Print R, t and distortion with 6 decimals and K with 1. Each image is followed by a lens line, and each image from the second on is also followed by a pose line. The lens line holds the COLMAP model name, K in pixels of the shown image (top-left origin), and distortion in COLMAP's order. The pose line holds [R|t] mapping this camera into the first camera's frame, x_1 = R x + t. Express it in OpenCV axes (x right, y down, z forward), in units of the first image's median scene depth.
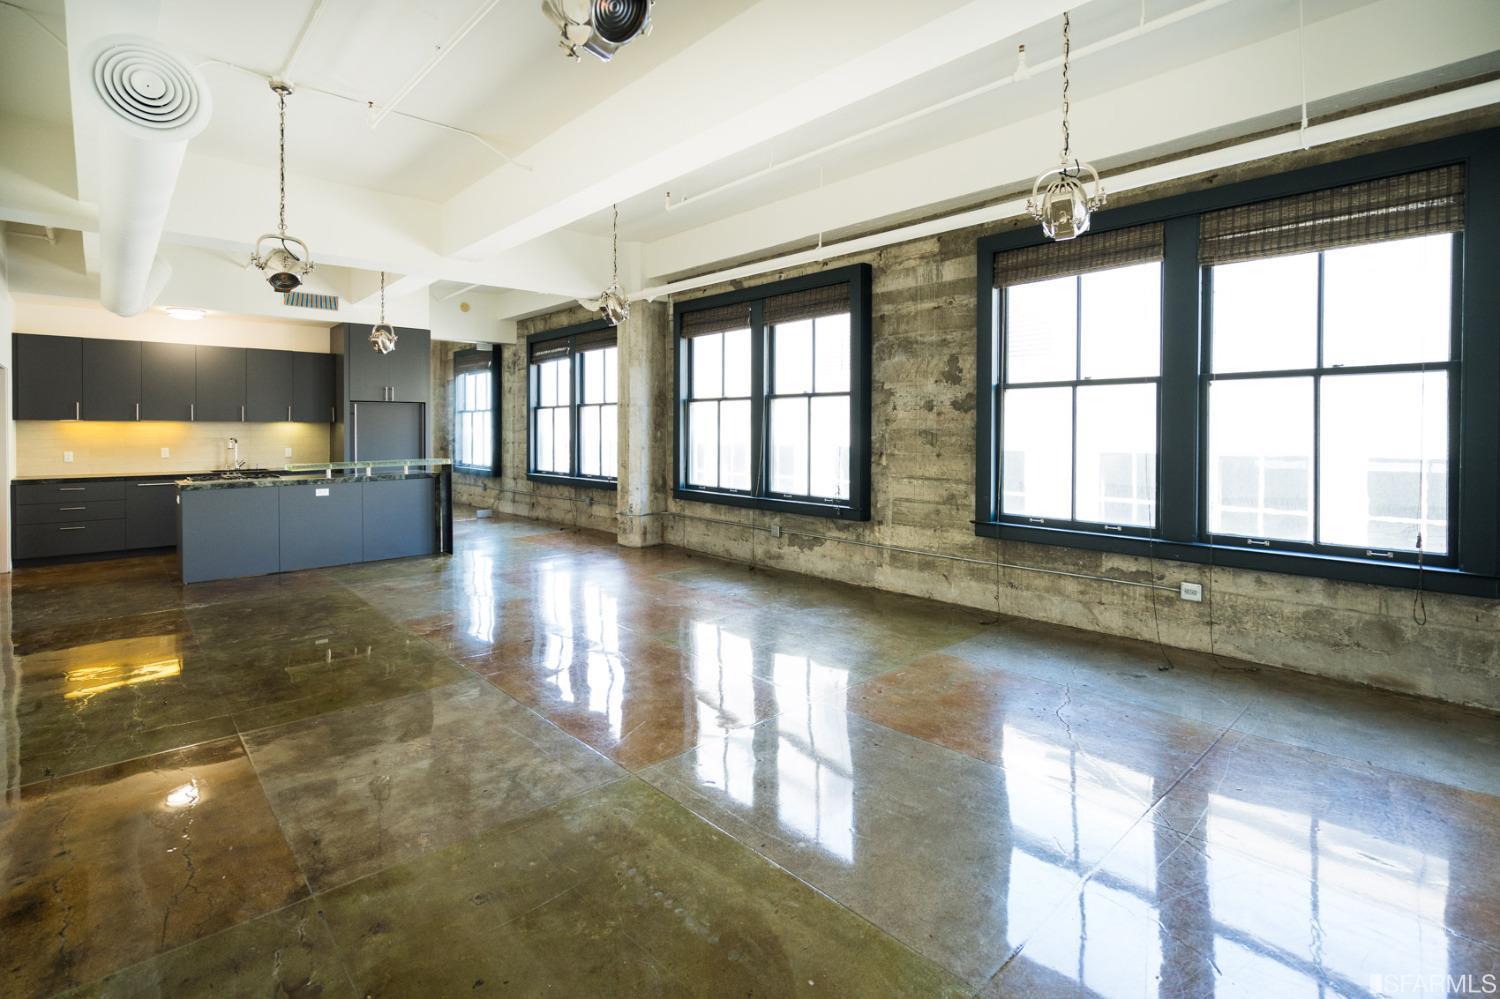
lens RADIAL K [[718.9, 0, 745.5], [0, 718.9, 432.1], [0, 0, 1]] dist [0.000415, 0.000843]
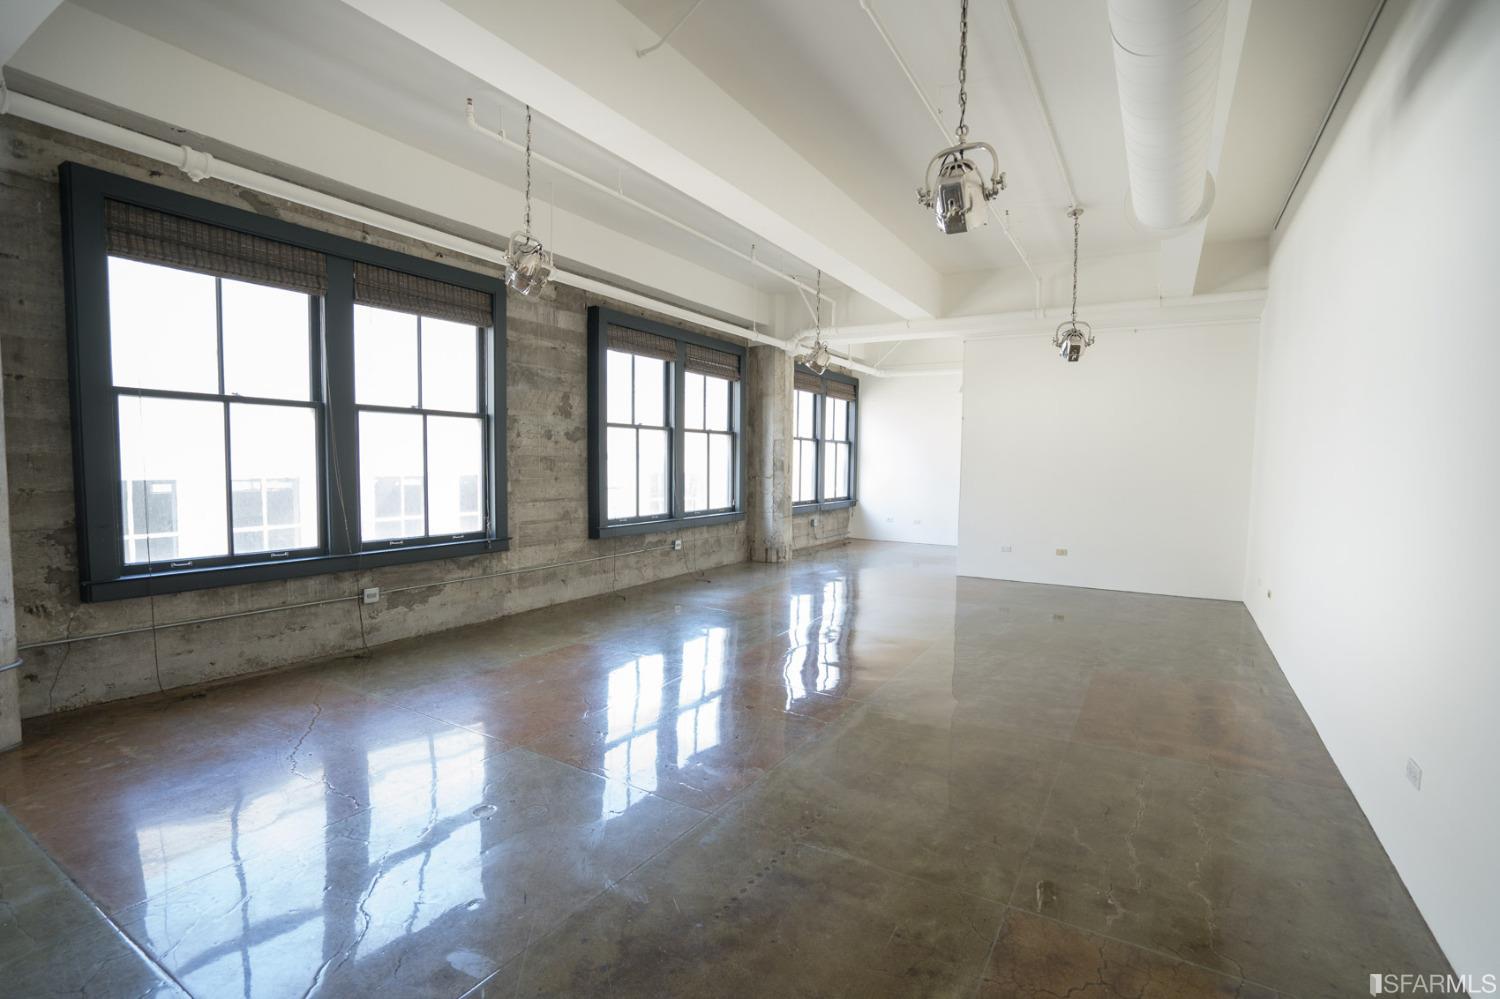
lens RADIAL K [[741.5, 0, 768.1], [0, 741.5, 493.9], [0, 0, 1]] dist [-0.001152, 0.000413]
pose [[-0.320759, -0.050537, 0.945812, -0.913651], [-0.009870, 0.998700, 0.050015, -0.005645], [-0.947109, 0.006708, -0.320841, 1.007814]]
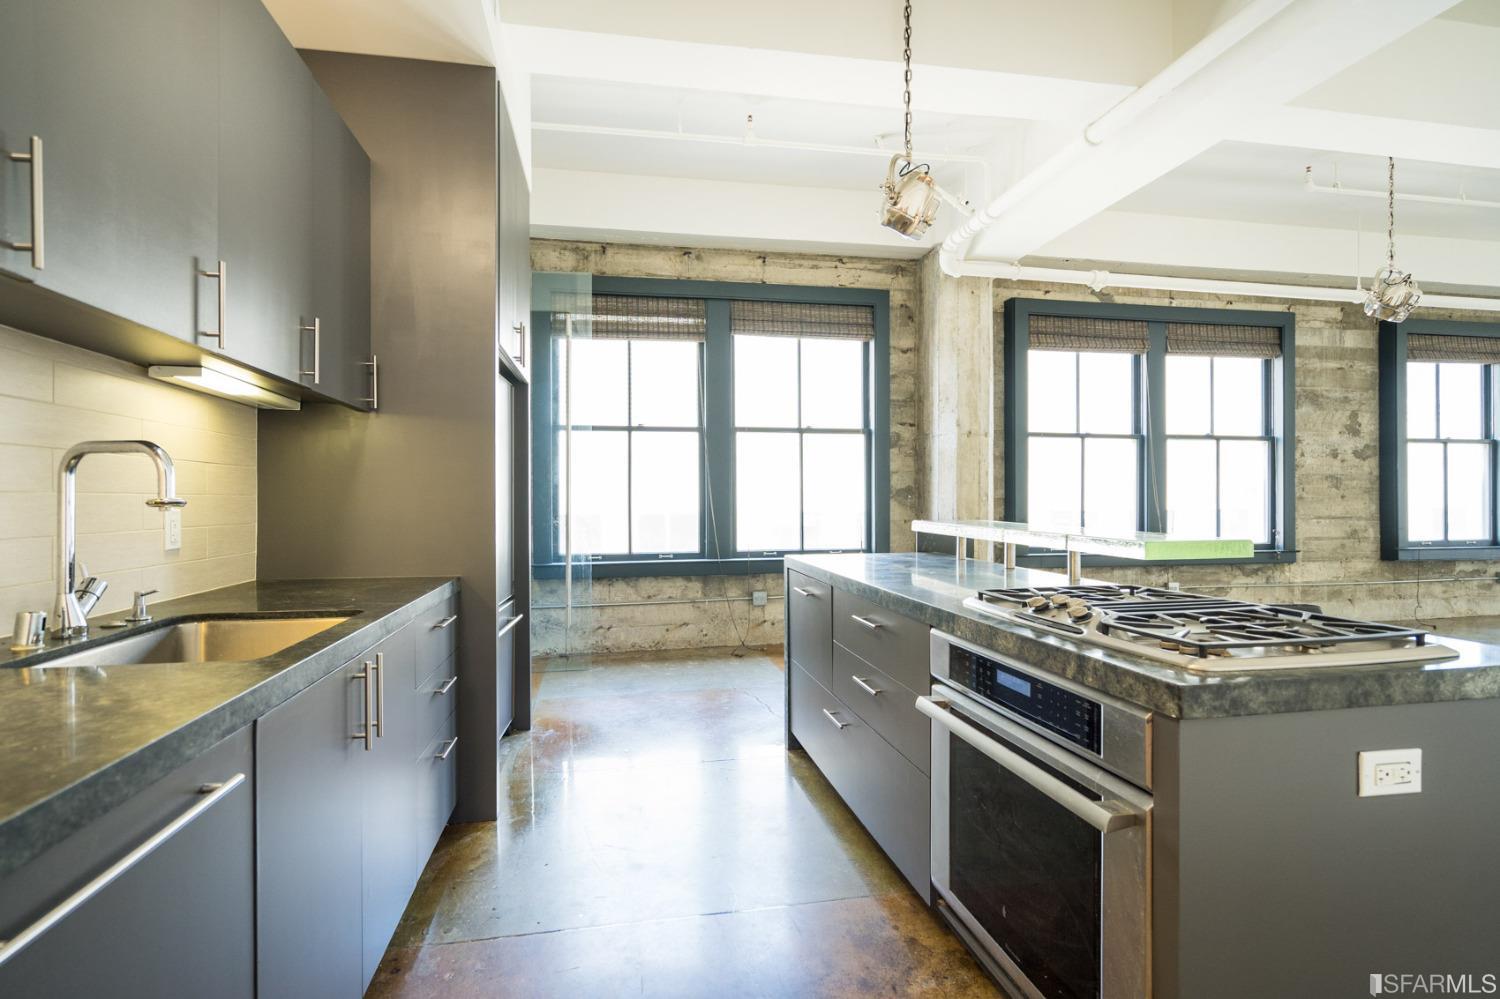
lens RADIAL K [[648.1, 0, 749.6], [0, 648.1, 470.2], [0, 0, 1]] dist [-0.000951, -0.000345]
pose [[0.539606, 0.001887, 0.841915, -1.063906], [-0.000837, 0.999998, -0.001705, -0.007413], [-0.841917, 0.000216, 0.539607, 1.179802]]
